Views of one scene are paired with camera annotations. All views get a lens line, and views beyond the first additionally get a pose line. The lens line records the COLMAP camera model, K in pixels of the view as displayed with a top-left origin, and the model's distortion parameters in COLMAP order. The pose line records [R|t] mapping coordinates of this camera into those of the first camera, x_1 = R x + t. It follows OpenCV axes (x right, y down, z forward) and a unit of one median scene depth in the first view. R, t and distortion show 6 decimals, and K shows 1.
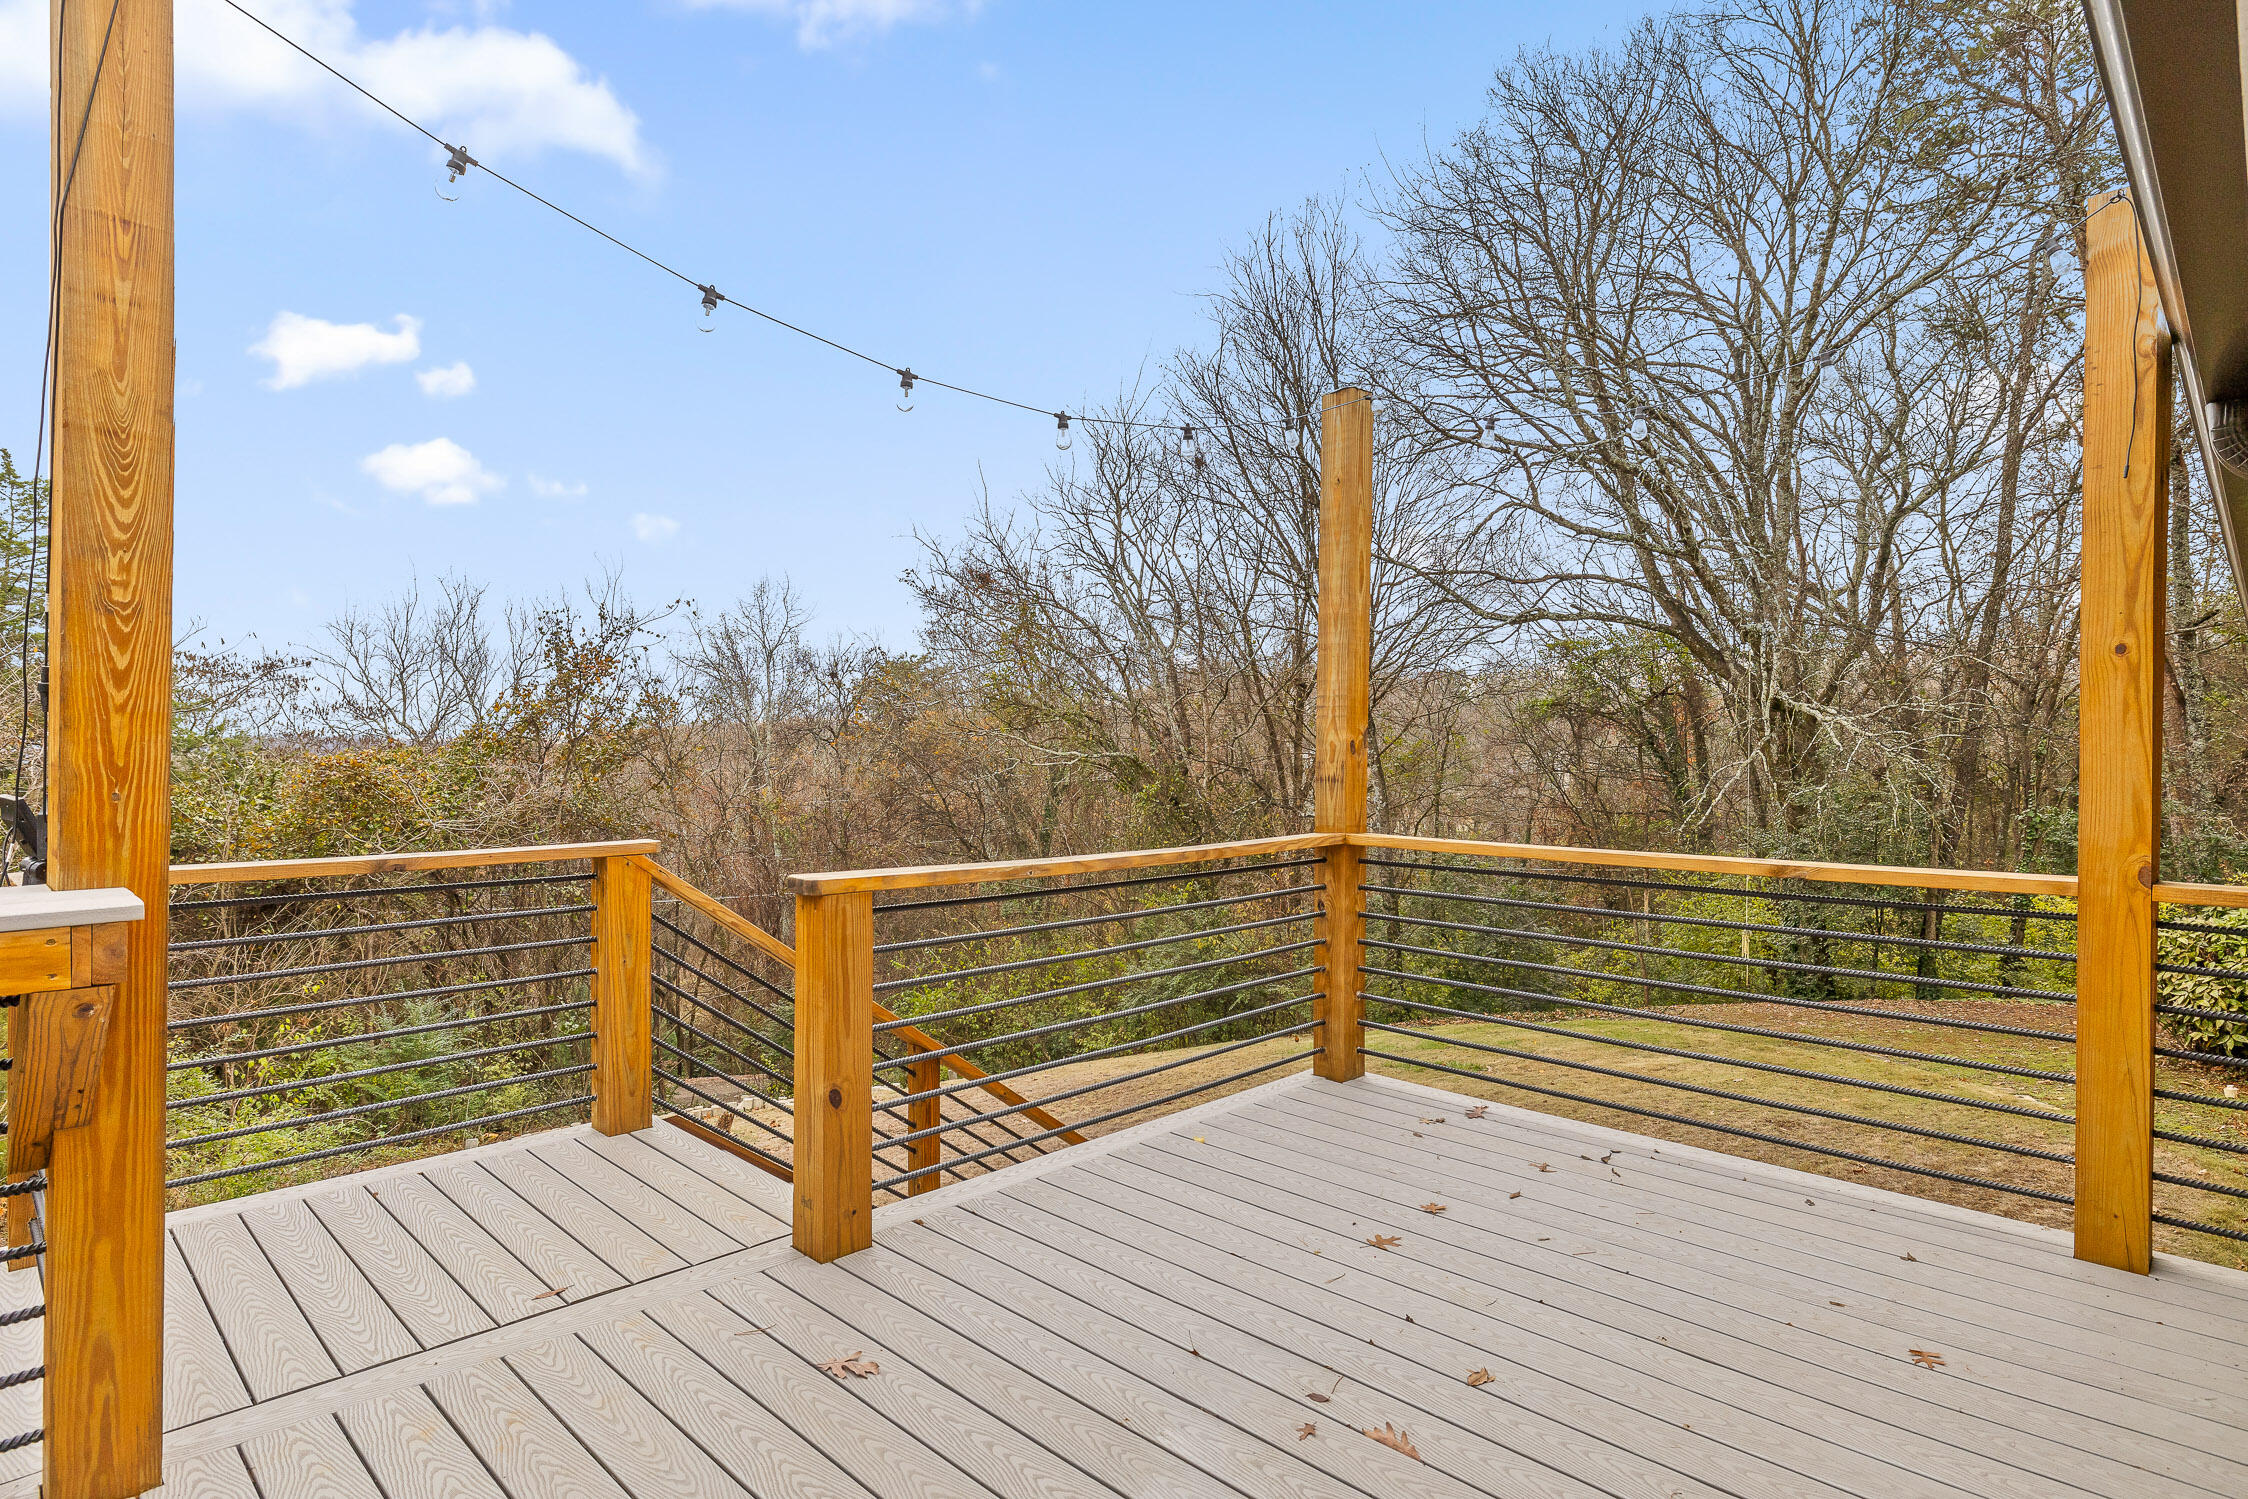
lens RADIAL K [[1186.7, 0, 1119.8], [0, 1186.7, 750.2], [0, 0, 1]] dist [-0.002731, -0.000241]
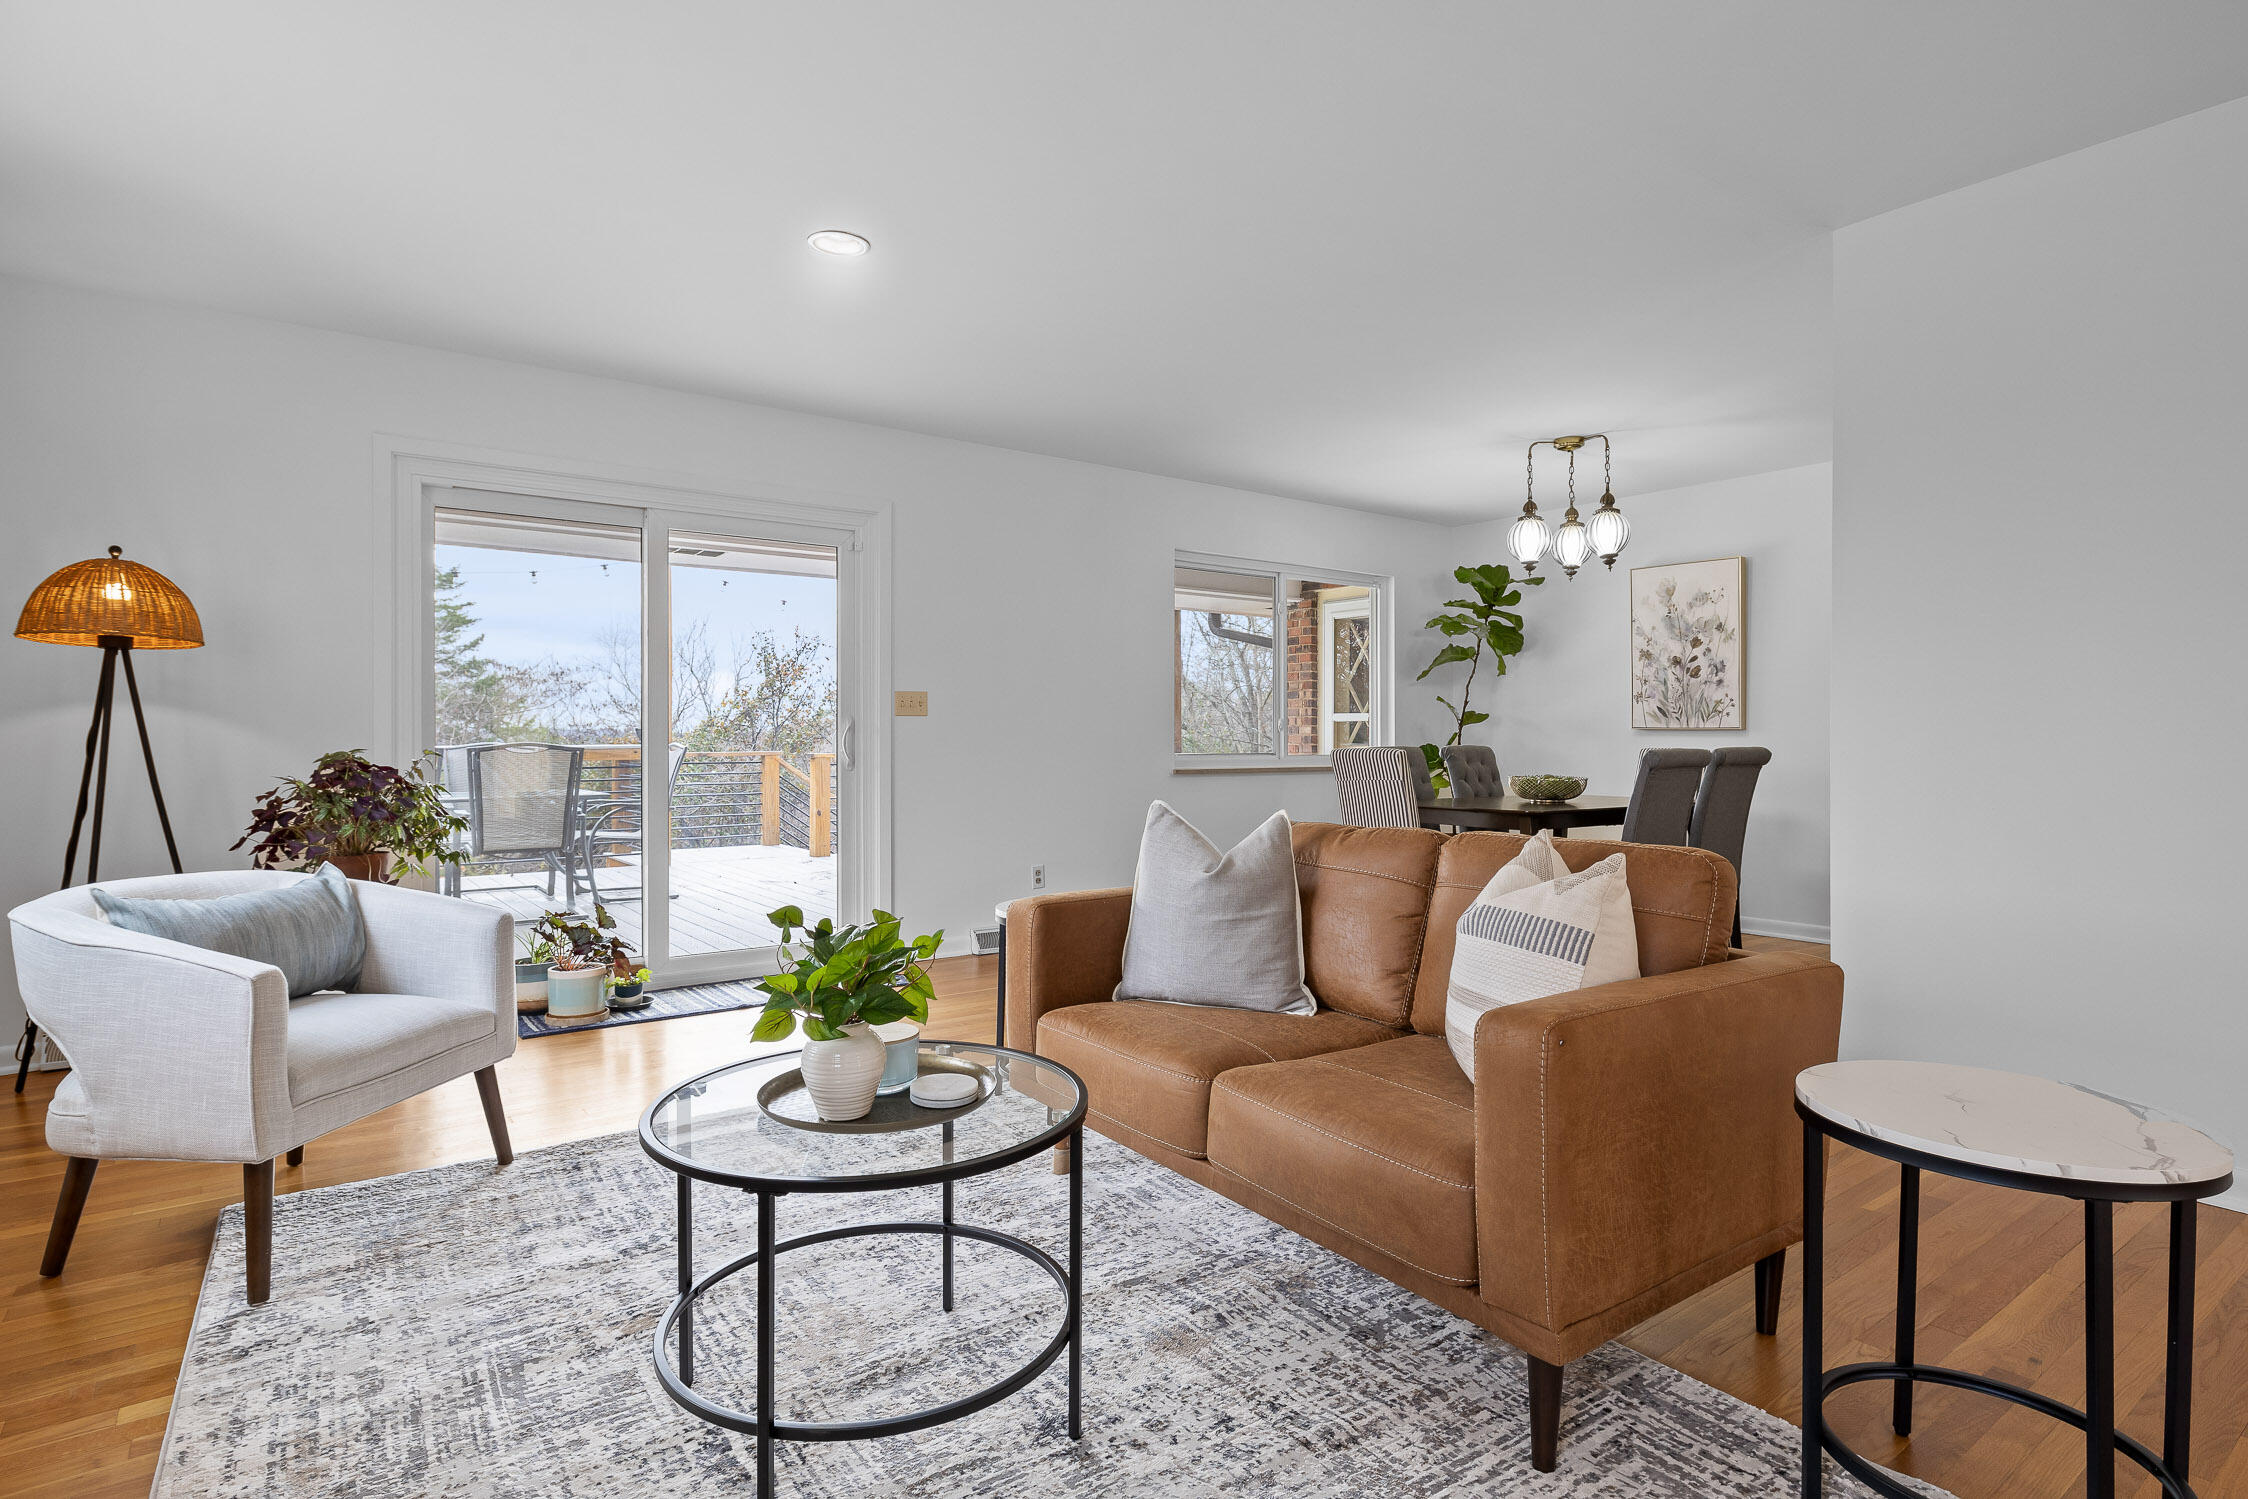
lens RADIAL K [[1183.6, 0, 1126.3], [0, 1183.6, 737.3], [0, 0, 1]] dist [-0.000690, -0.000199]
pose [[0.988281, -0.003945, -0.152595, 0.135681], [0.003527, 0.999989, -0.003007, 0.008033], [0.152605, 0.002434, 0.988284, -0.266345]]
